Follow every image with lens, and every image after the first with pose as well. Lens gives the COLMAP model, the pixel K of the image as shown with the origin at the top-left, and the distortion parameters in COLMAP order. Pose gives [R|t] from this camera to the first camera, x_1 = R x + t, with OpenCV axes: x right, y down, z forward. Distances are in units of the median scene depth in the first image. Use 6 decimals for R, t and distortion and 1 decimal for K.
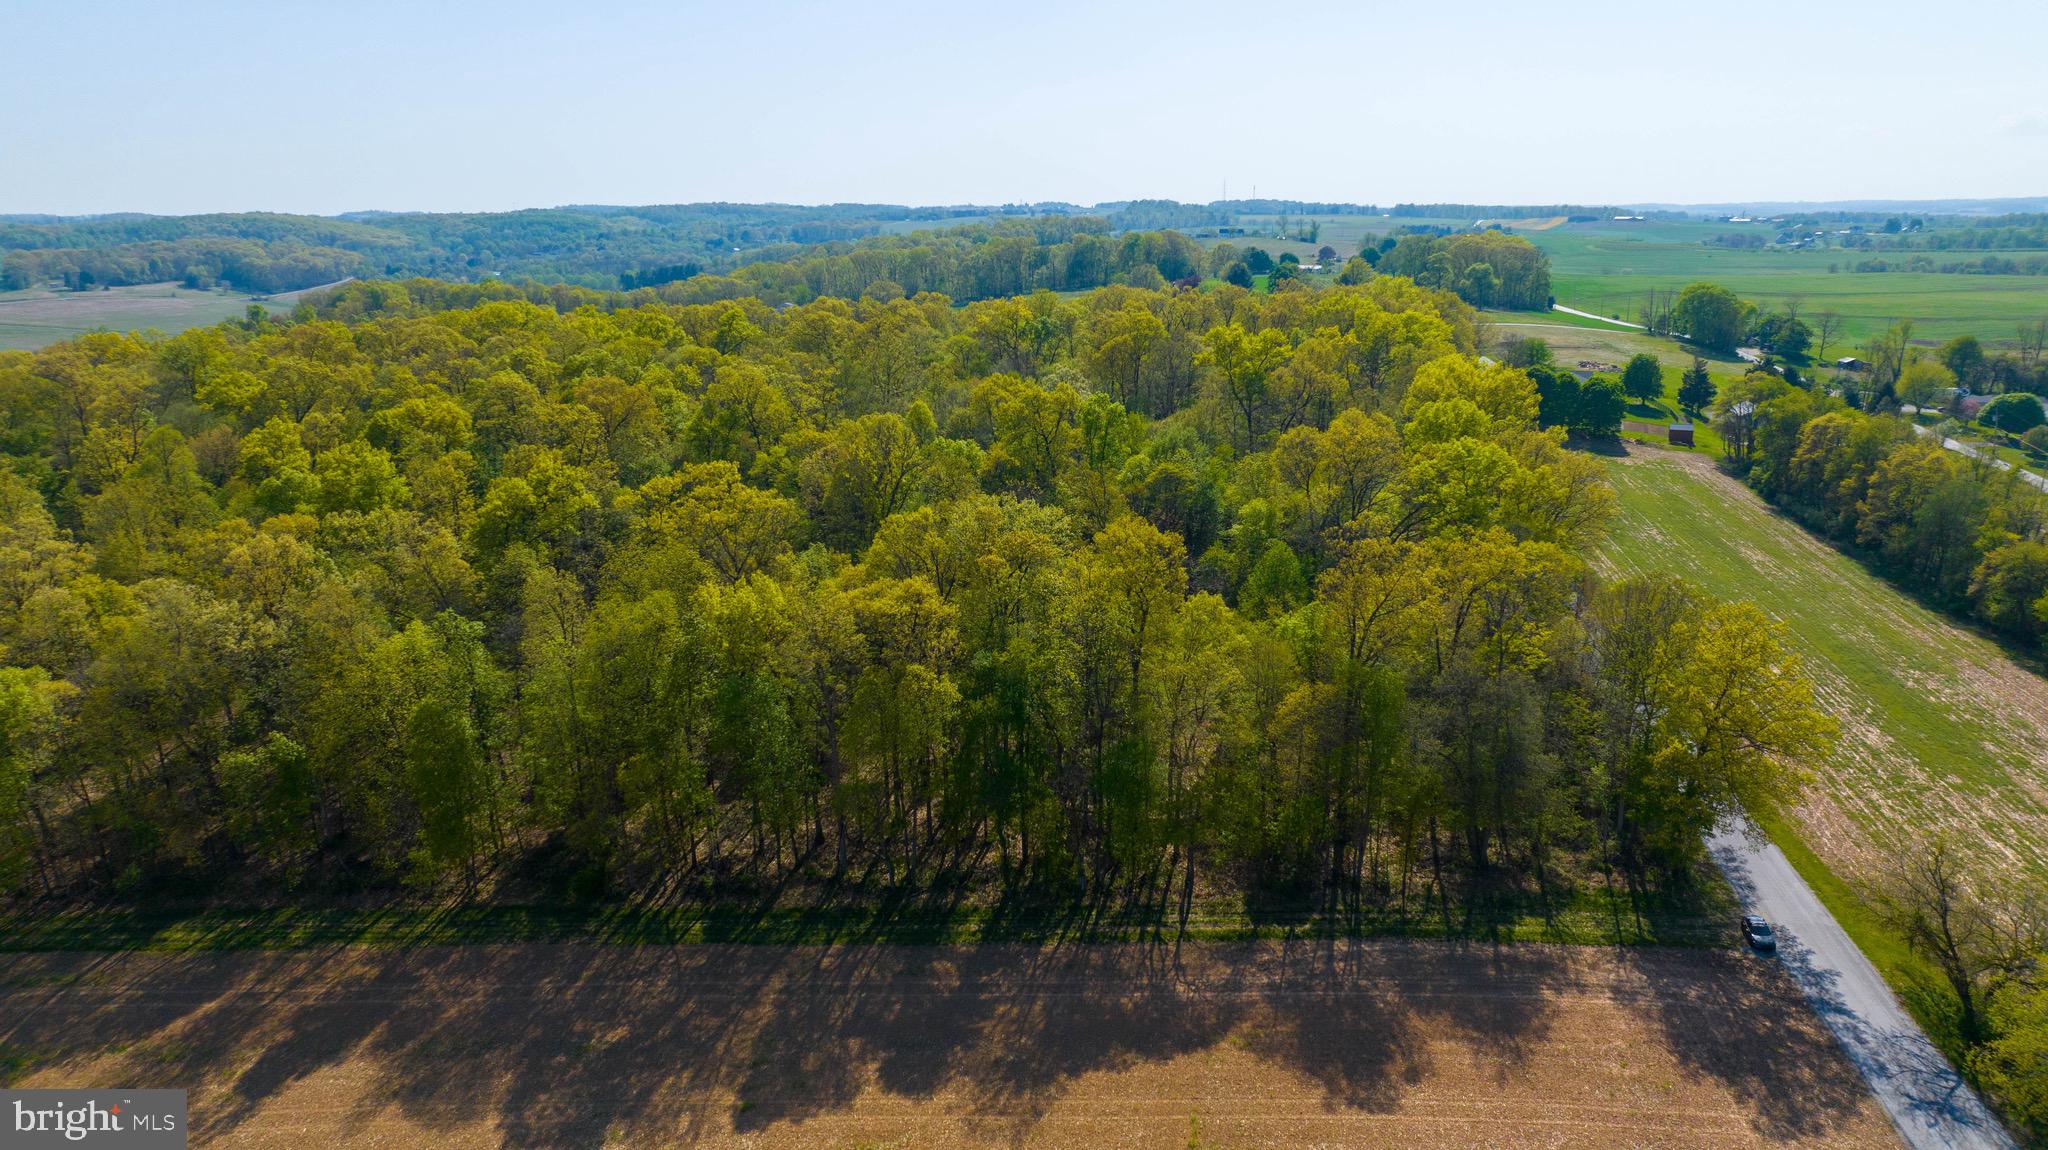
lens RADIAL K [[1440.7, 0, 1032.0], [0, 1440.7, 570.4], [0, 0, 1]] dist [-0.037986, 0.039342]
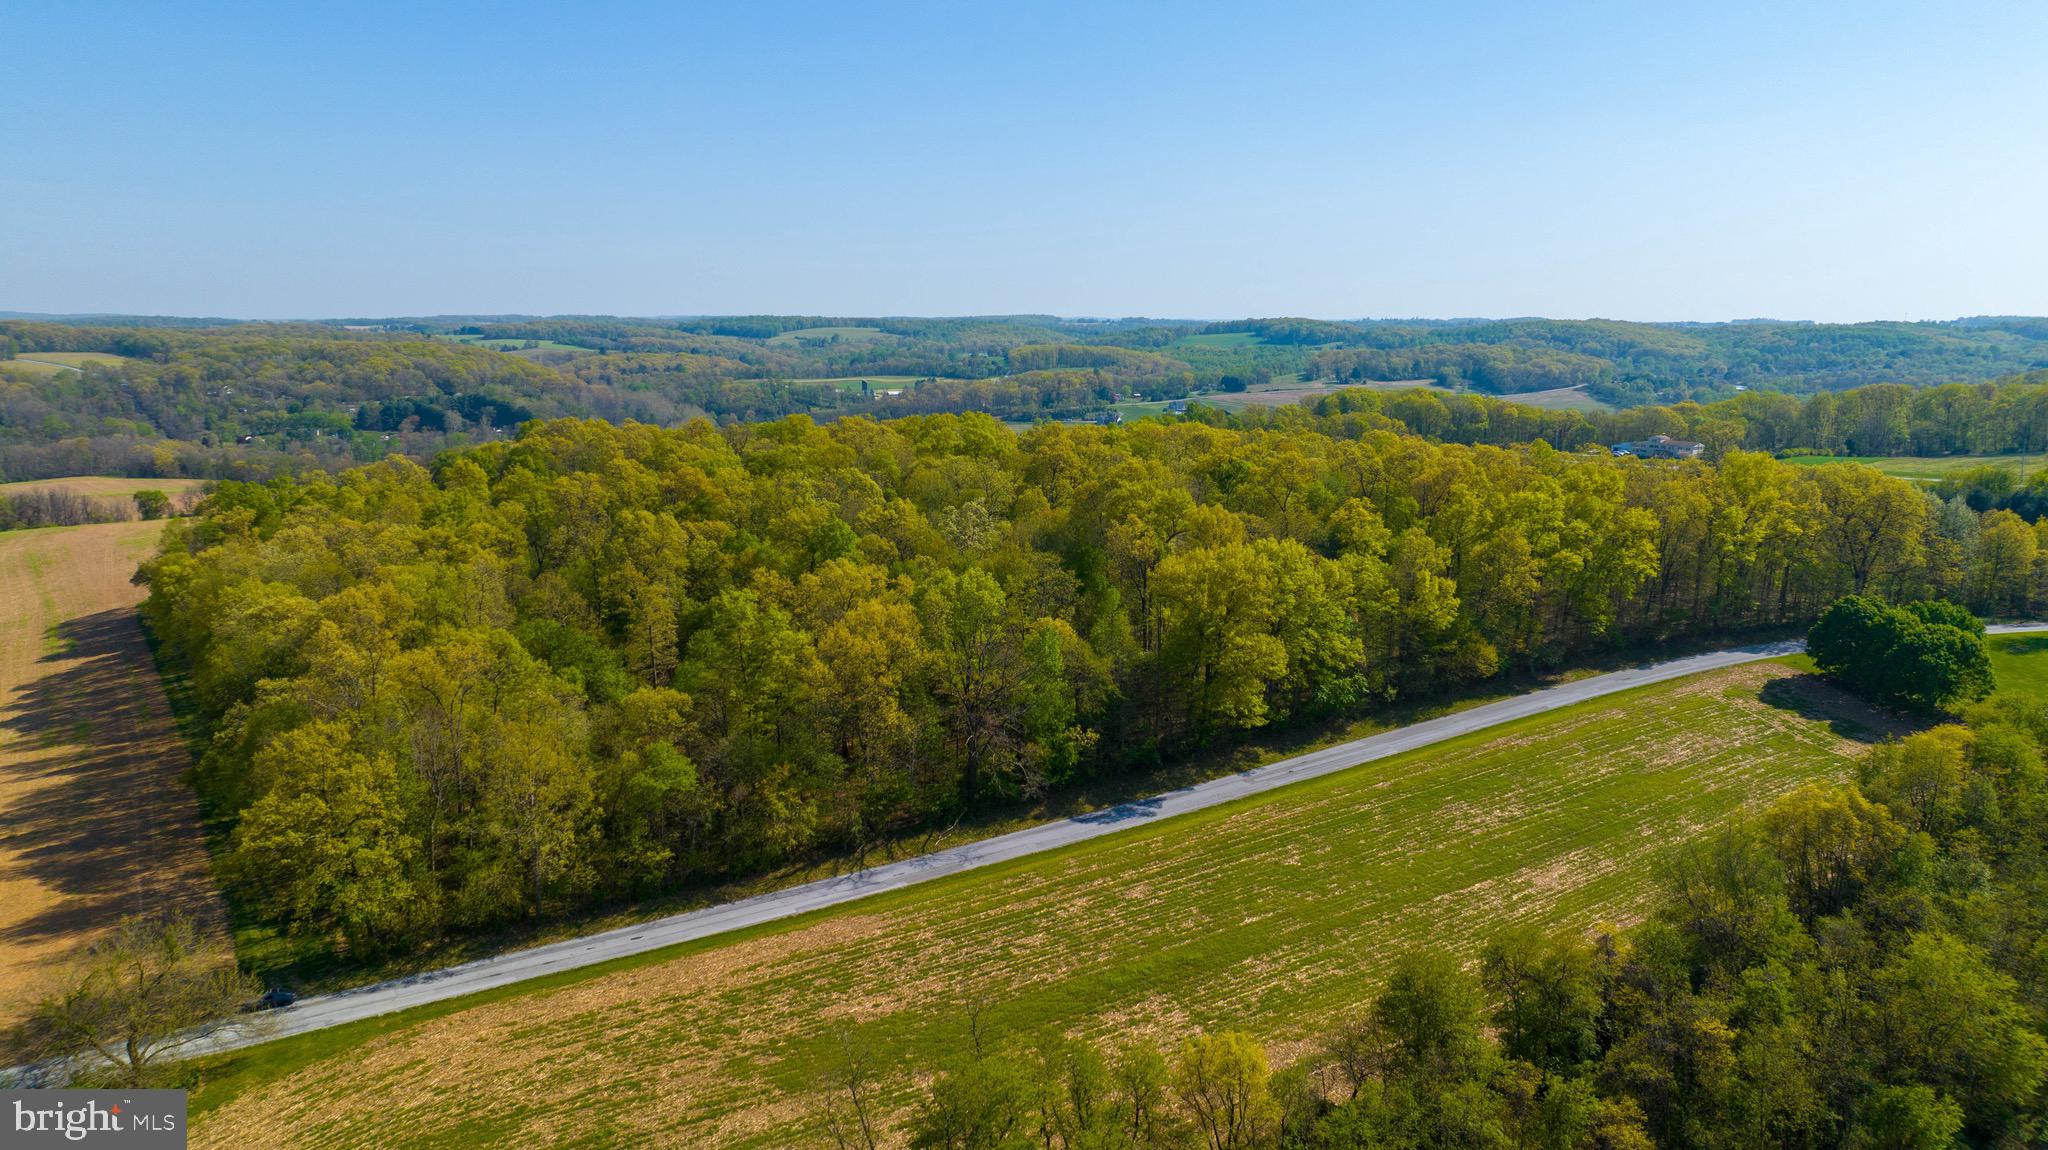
lens RADIAL K [[1440.7, 0, 1032.0], [0, 1440.7, 570.4], [0, 0, 1]] dist [-0.037986, 0.039342]
pose [[0.609346, 0.149355, -0.778711, 1.849597], [-0.204287, 0.978516, 0.027821, -0.266785], [0.766136, 0.142128, 0.626765, 0.734855]]
